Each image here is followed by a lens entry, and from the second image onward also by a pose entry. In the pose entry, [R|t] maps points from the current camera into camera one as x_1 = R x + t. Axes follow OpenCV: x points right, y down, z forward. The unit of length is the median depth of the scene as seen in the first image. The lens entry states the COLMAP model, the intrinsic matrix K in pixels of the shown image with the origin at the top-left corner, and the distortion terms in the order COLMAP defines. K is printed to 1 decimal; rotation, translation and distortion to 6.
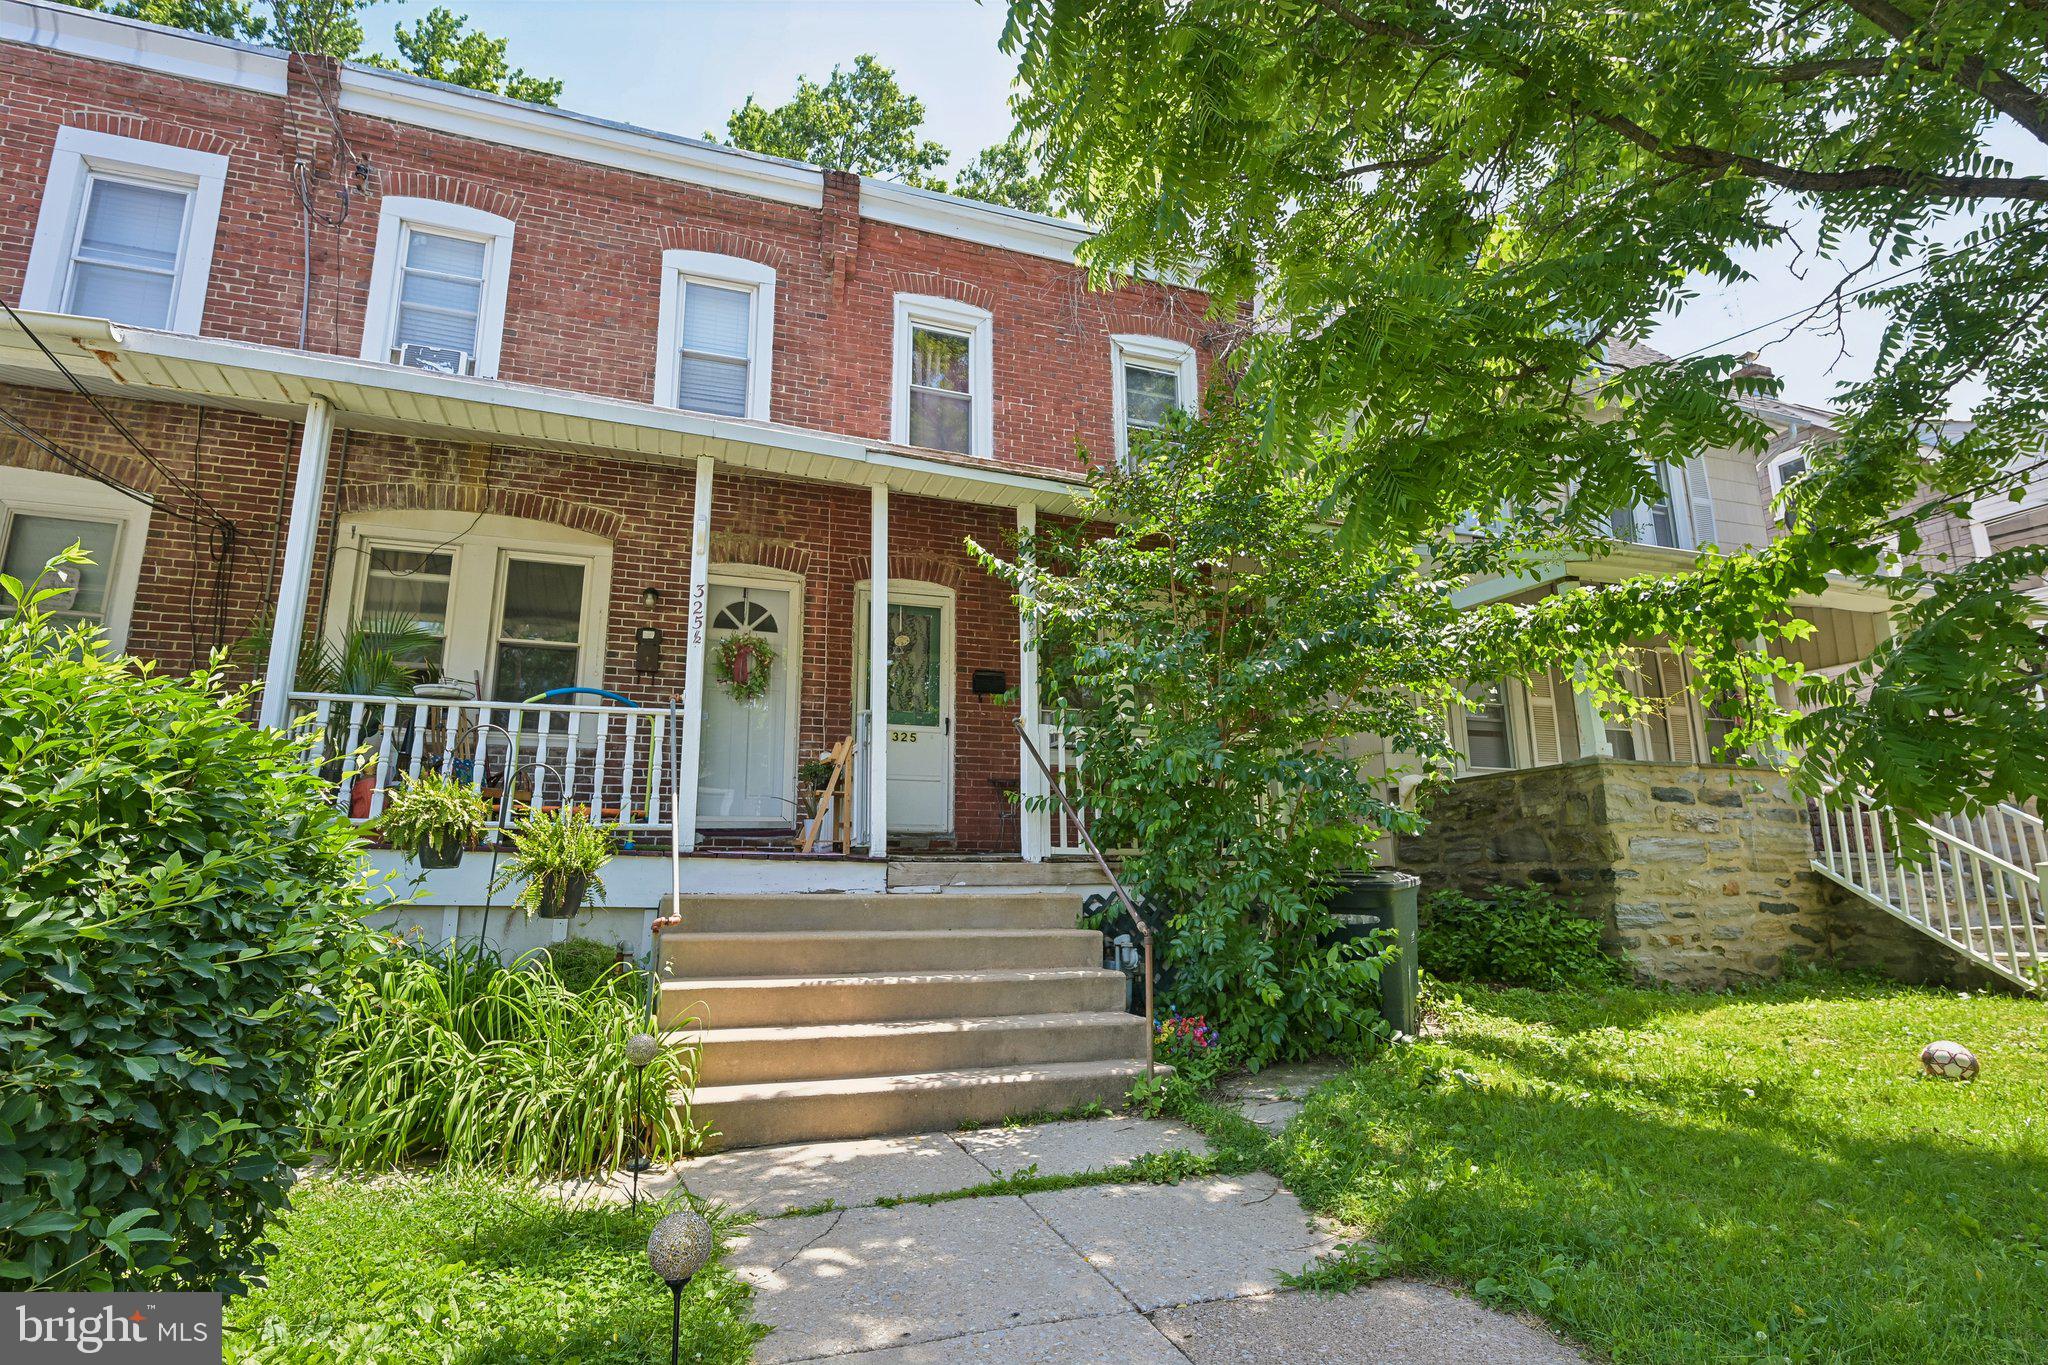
lens RADIAL K [[1039.1, 0, 1024.0], [0, 1039.1, 682.5], [0, 0, 1]] dist [0.000321, 0.001040]
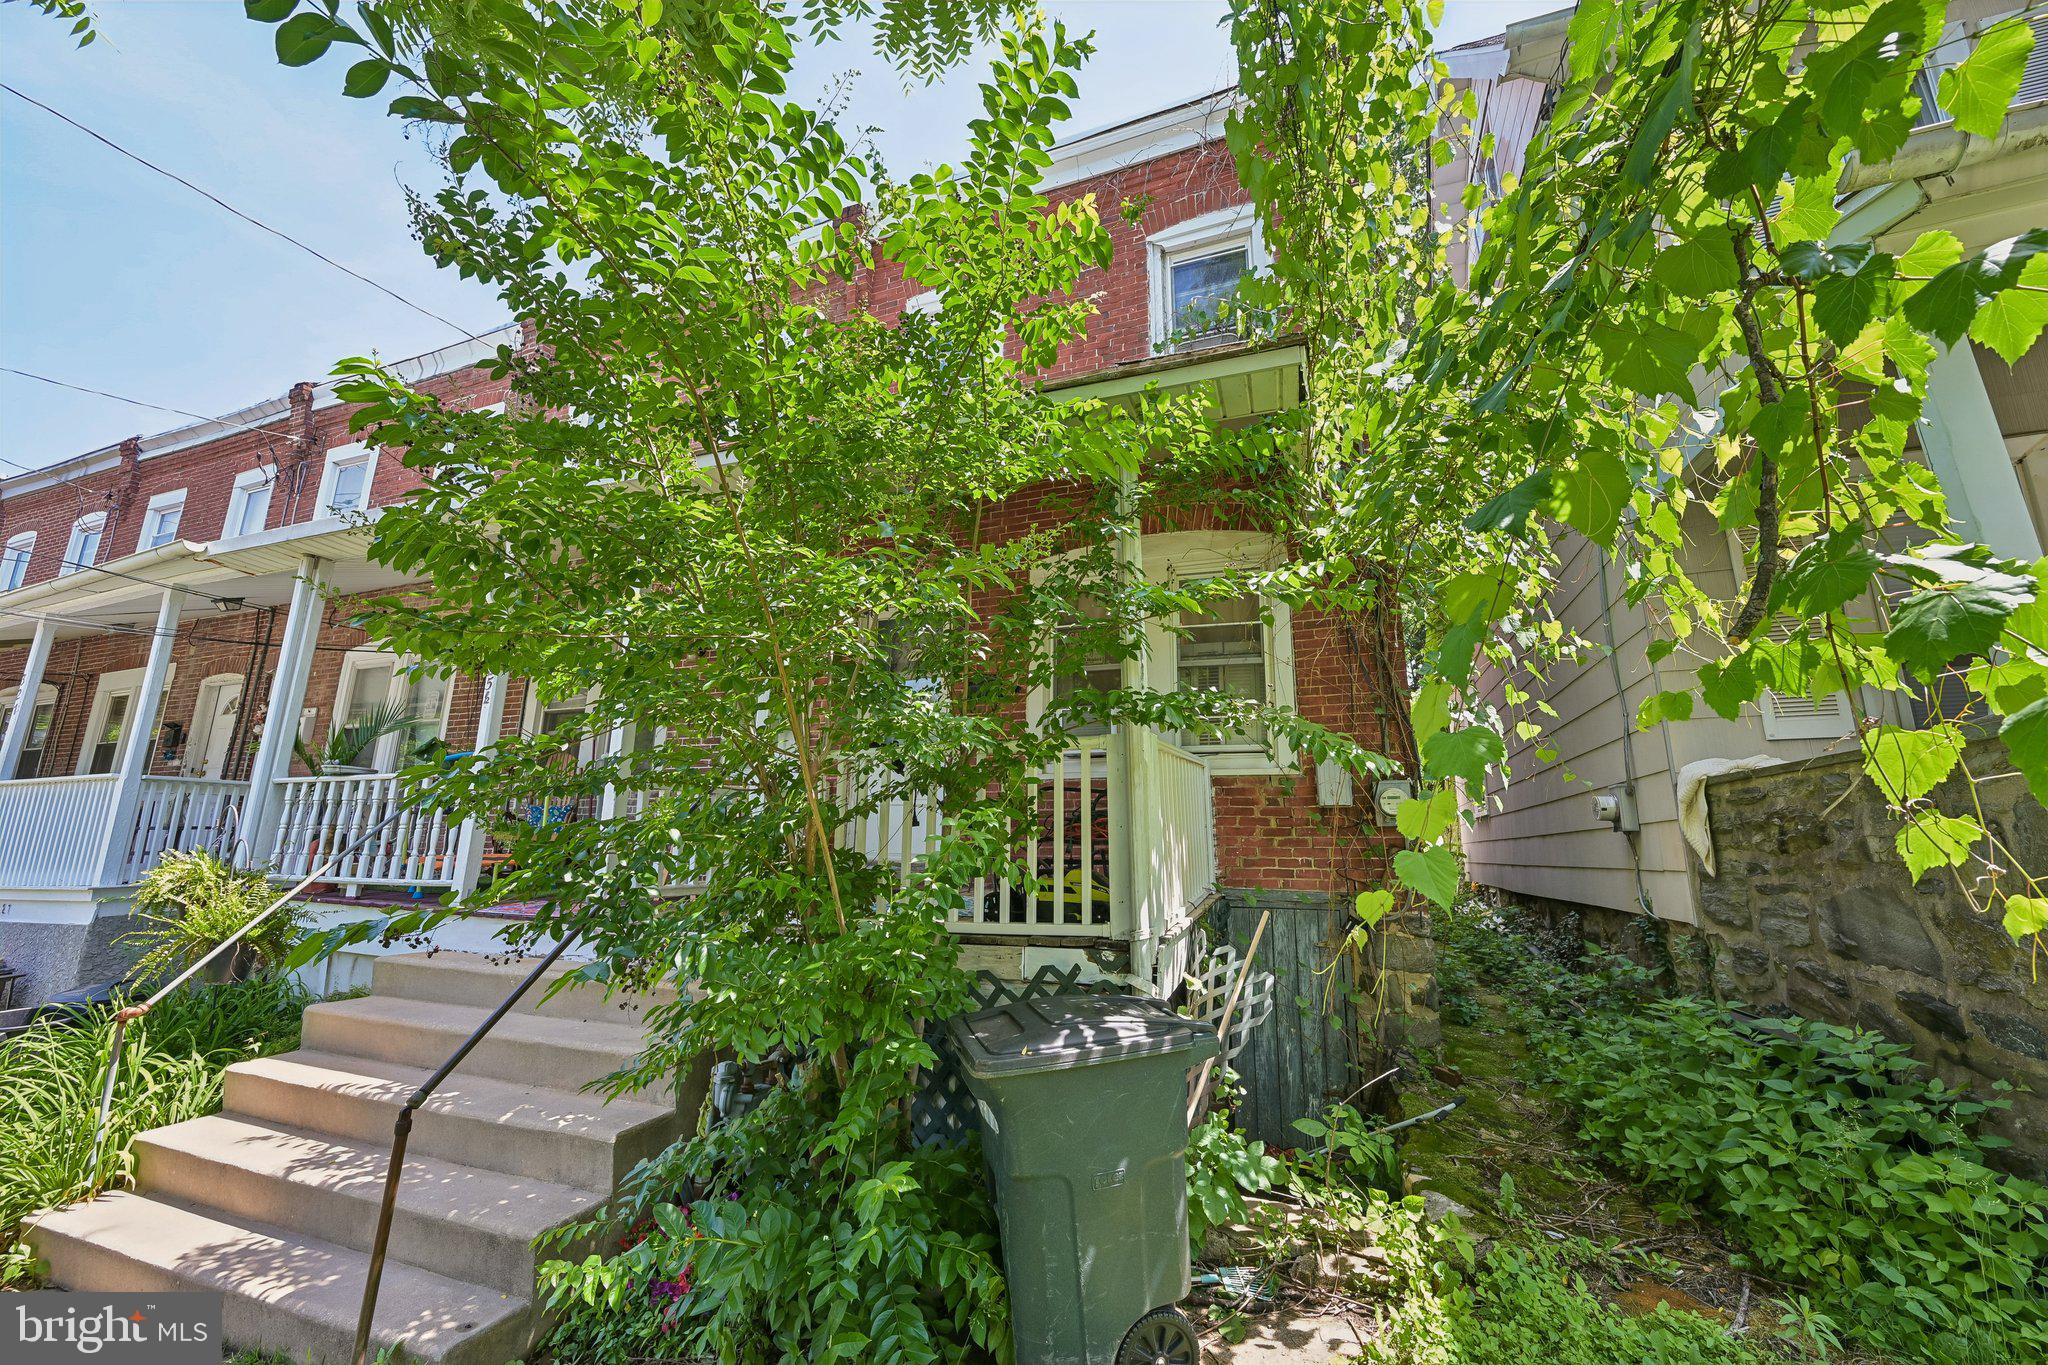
lens RADIAL K [[802.7, 0, 1024.0], [0, 802.7, 682.5], [0, 0, 1]] dist [0.001741, -0.000124]
pose [[0.755286, -0.118472, -0.644598, 0.473702], [0.118214, 0.992021, -0.043812, 0.031770], [0.644645, -0.043110, 0.763265, 0.565408]]
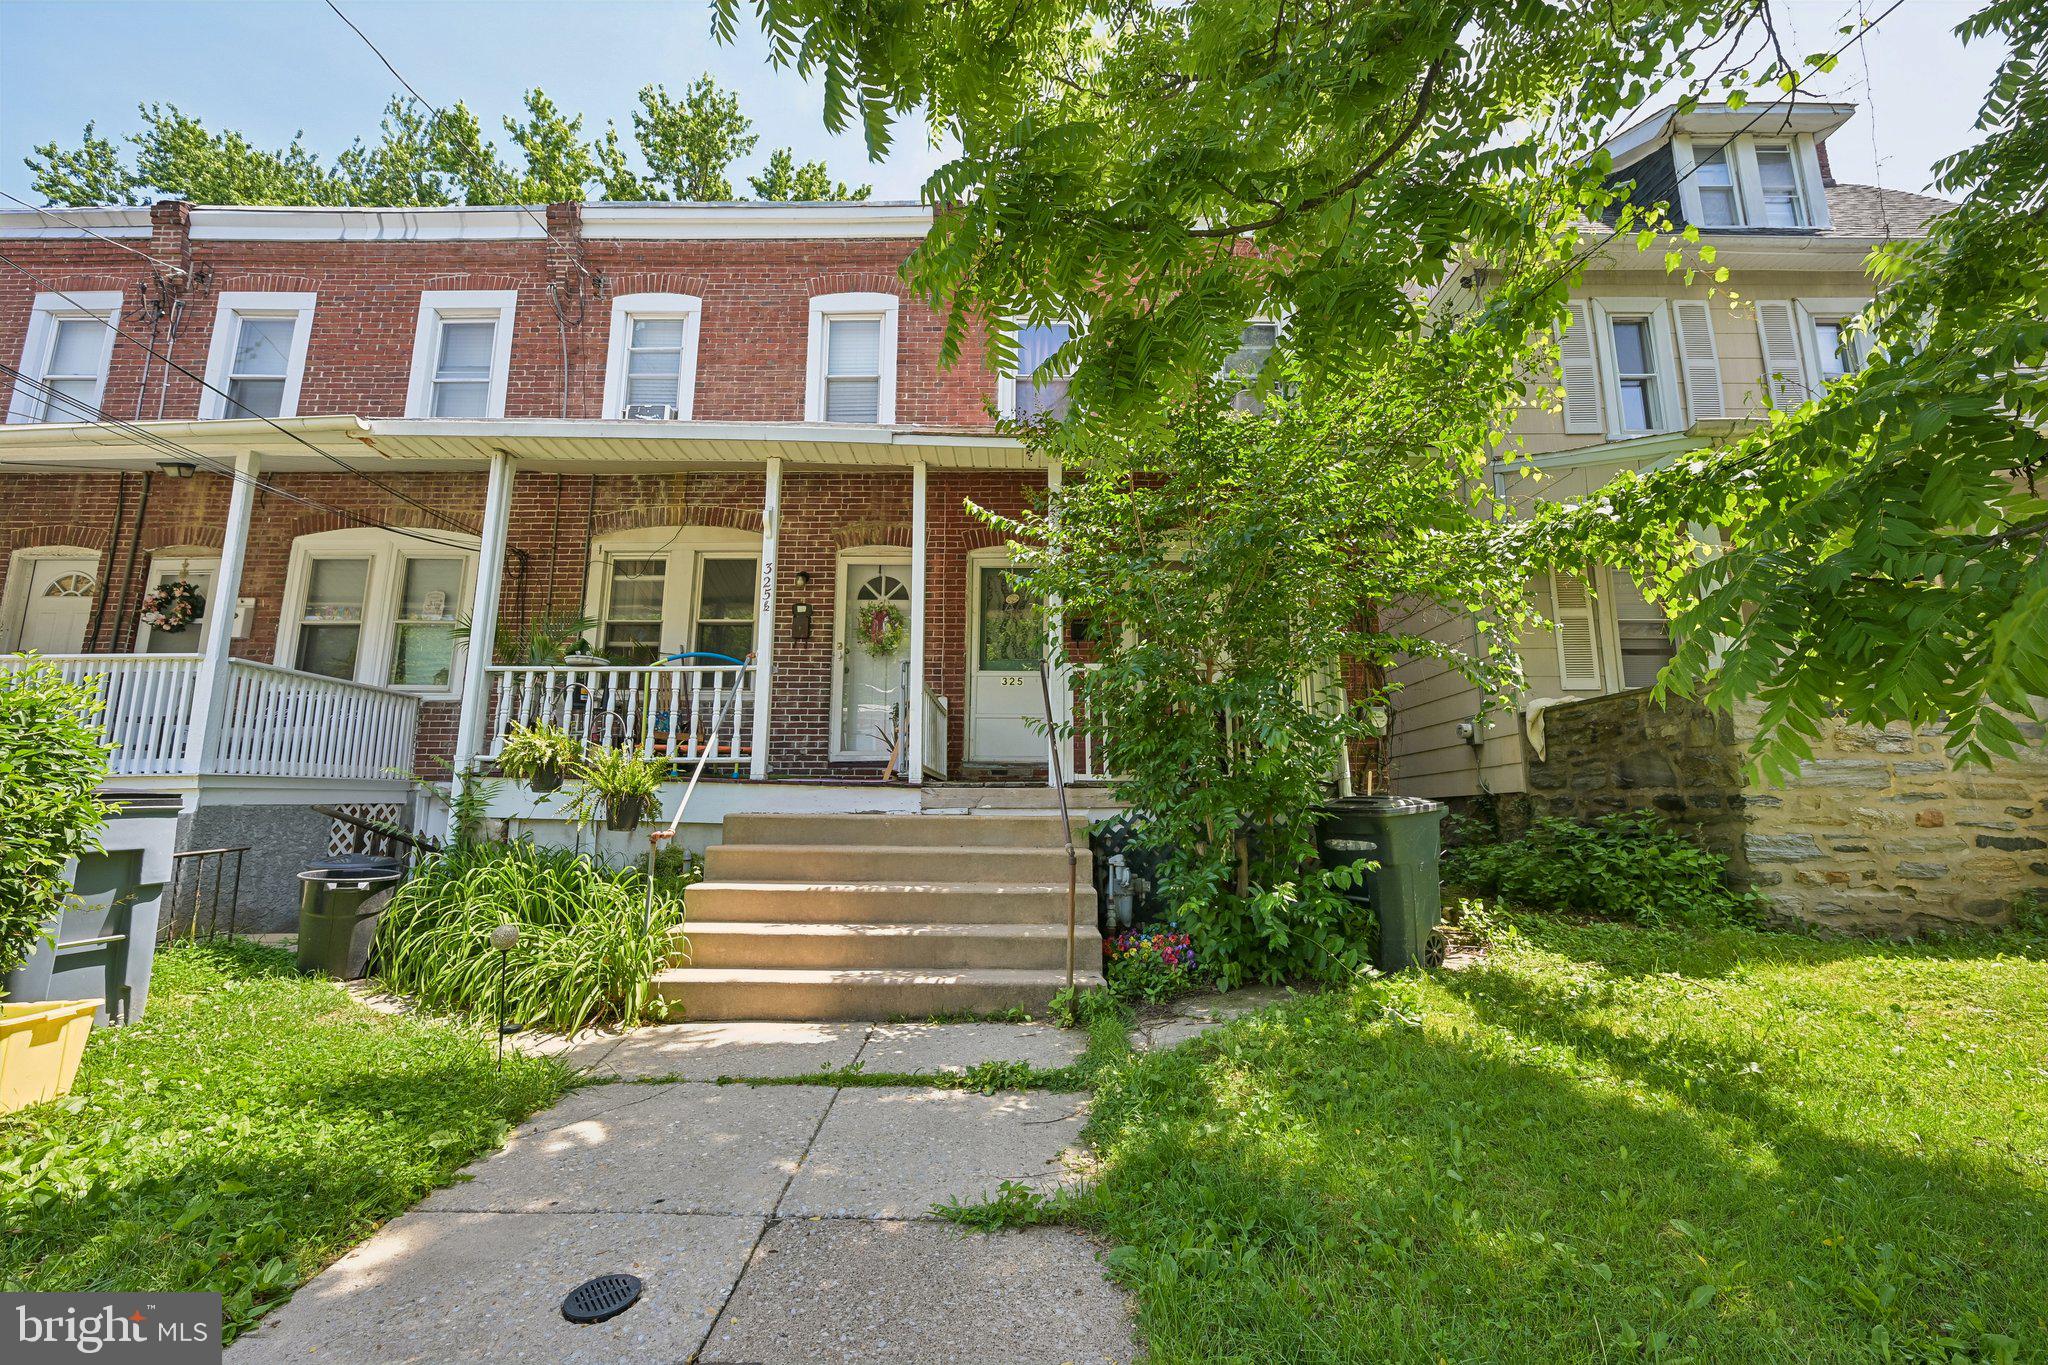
lens RADIAL K [[853.5, 0, 1024.0], [0, 853.5, 682.5], [0, 0, 1]] dist [0.001603, 0.000147]
pose [[0.938611, -0.043458, -0.342230, 0.241949], [0.059281, 0.997595, 0.035907, 0.021740], [0.339847, -0.053991, 0.938930, 0.115747]]
